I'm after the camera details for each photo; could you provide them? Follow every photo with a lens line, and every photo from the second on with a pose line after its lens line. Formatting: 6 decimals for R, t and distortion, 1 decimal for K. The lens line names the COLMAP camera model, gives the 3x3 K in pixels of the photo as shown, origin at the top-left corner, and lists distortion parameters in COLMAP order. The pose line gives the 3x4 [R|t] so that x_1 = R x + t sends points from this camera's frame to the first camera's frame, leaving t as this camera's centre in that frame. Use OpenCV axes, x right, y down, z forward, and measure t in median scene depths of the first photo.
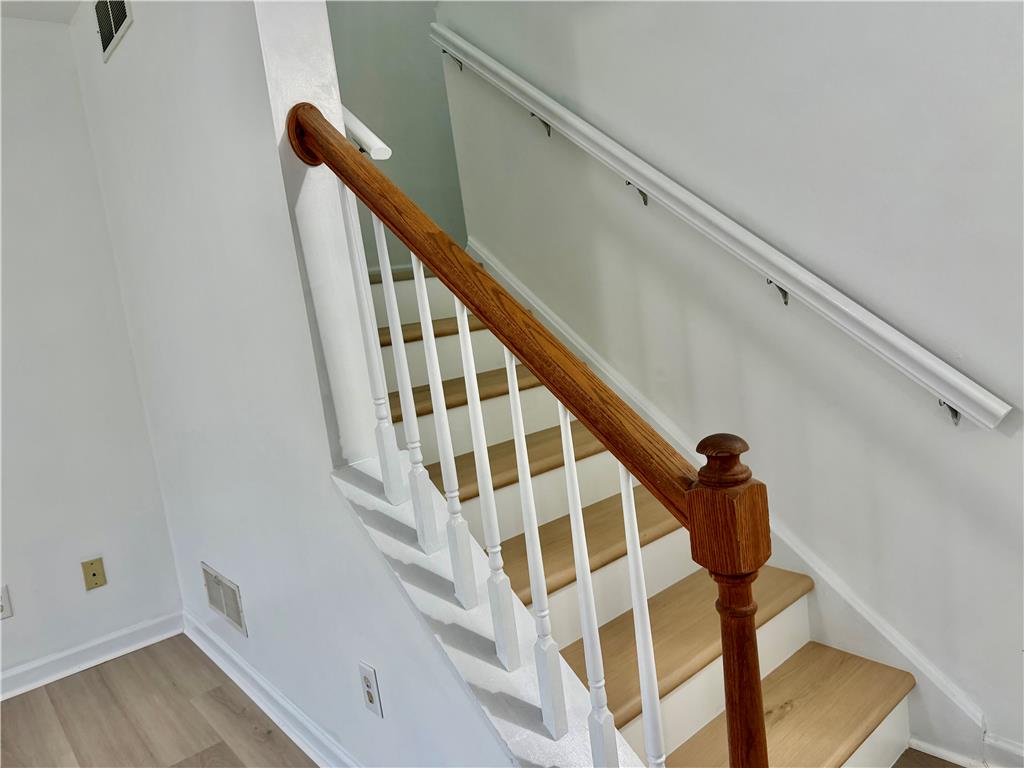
lens RADIAL K [[719.8, 0, 513.5], [0, 719.8, 385.1], [0, 0, 1]] dist [0.017154, -0.026684]
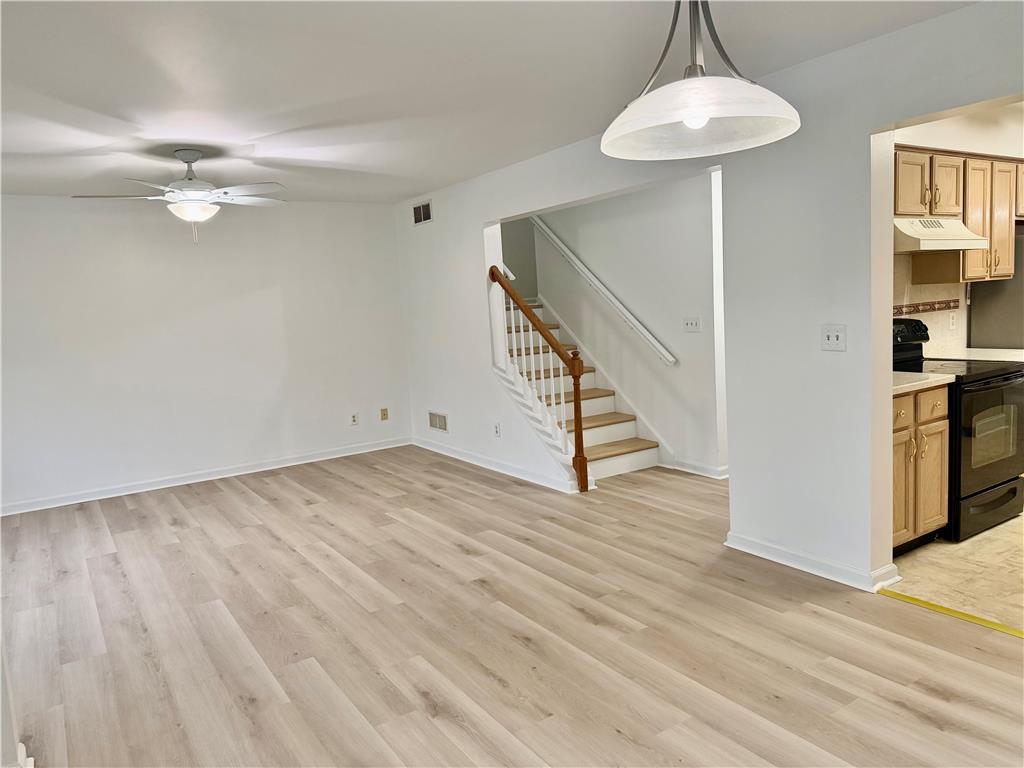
lens RADIAL K [[719.8, 0, 511.5], [0, 719.8, 381.0], [0, 0, 1]] dist [0.017154, -0.026684]
pose [[0.991191, 0.079952, -0.105584, 0.223424], [-0.081944, 0.996529, -0.014650, 0.232201], [0.104046, 0.023173, 0.994302, -2.491694]]
